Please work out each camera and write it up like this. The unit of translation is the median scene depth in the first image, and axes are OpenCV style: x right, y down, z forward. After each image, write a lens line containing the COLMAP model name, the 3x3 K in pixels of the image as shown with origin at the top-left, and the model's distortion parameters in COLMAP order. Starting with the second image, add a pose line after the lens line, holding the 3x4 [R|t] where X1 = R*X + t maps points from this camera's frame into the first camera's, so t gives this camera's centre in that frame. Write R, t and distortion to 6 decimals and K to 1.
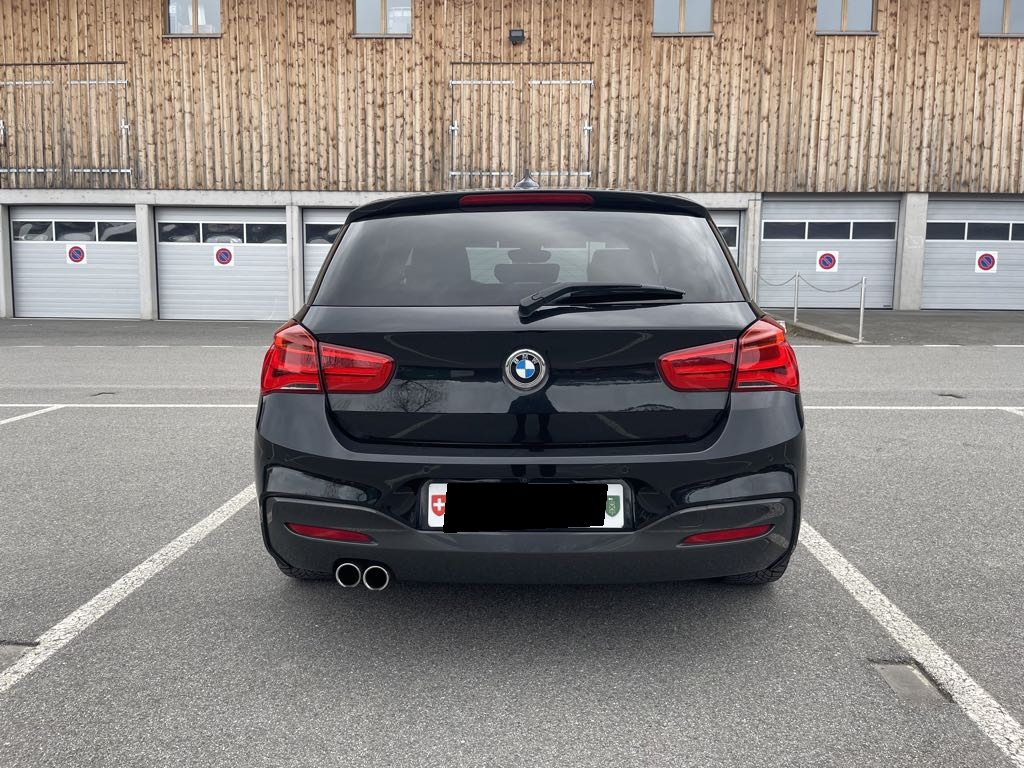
lens RADIAL K [[770.9, 0, 503.0], [0, 770.9, 390.3], [0, 0, 1]] dist [0.075487, -0.104374]
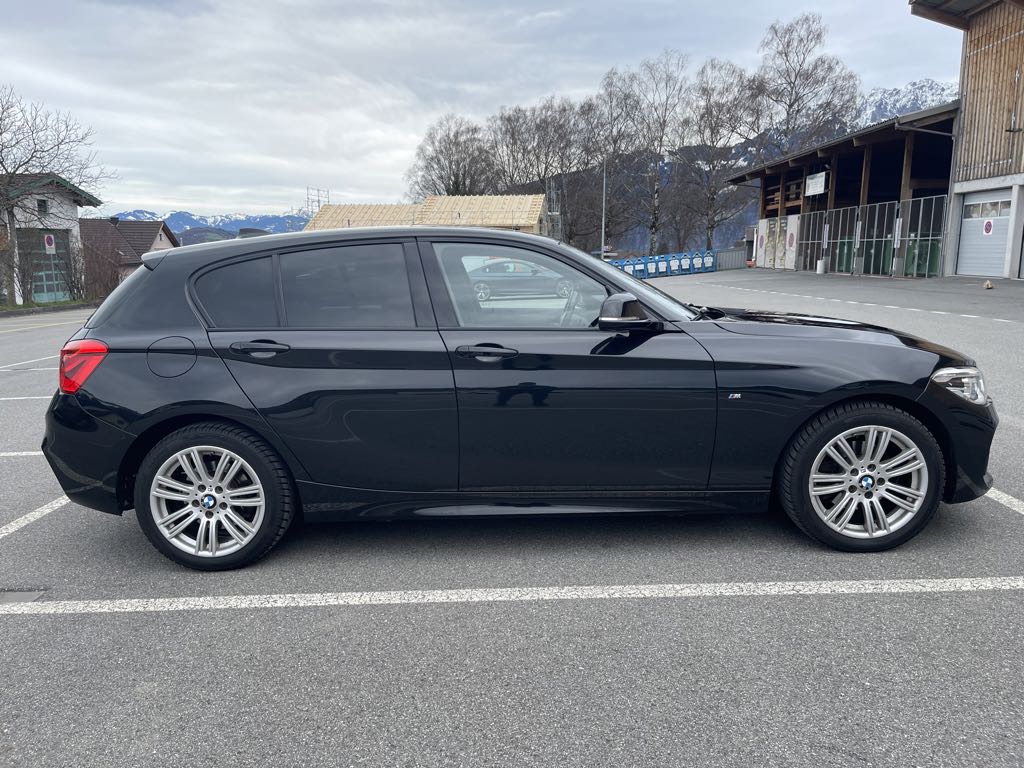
lens RADIAL K [[770.9, 0, 508.7], [0, 770.9, 385.5], [0, 0, 1]] dist [0.075487, -0.104374]
pose [[0.028393, 0.161071, -0.986534, 0.212542], [-0.113291, 0.981092, 0.156922, -0.038583], [0.993156, 0.107310, 0.046104, 0.200102]]
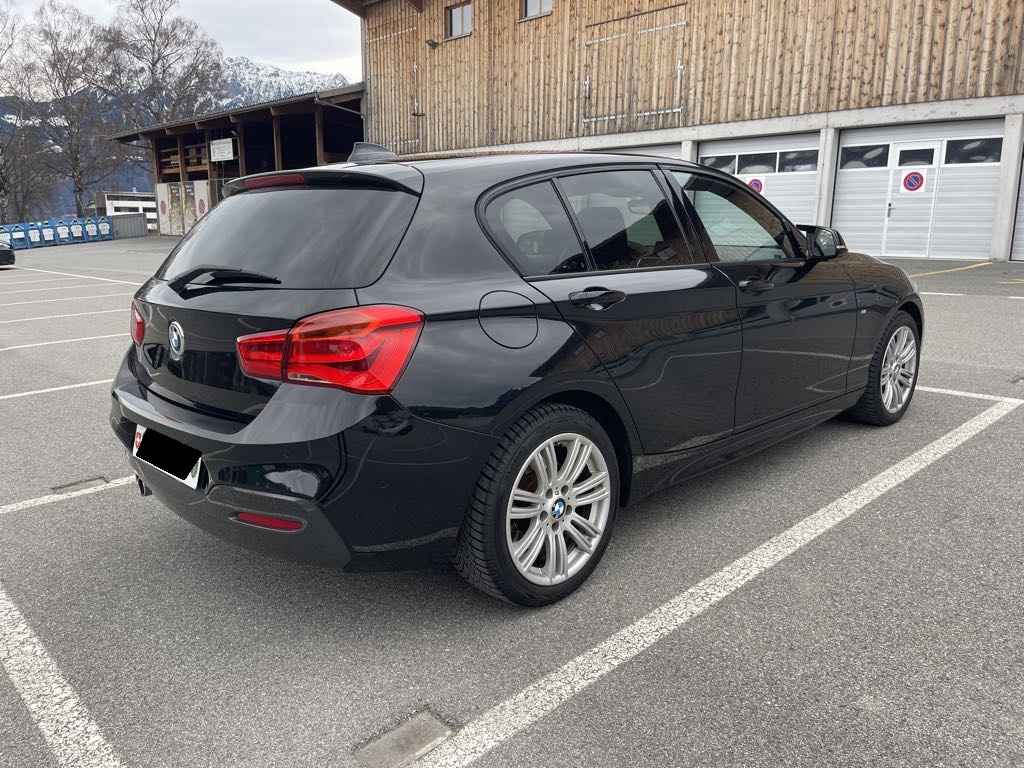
lens RADIAL K [[770.9, 0, 503.7], [0, 770.9, 387.0], [0, 0, 1]] dist [0.075487, -0.104374]
pose [[0.720978, 0.137476, -0.679185, 0.125028], [-0.076634, 0.989929, 0.119025, -0.014051], [0.688708, -0.033766, 0.724252, 0.051045]]
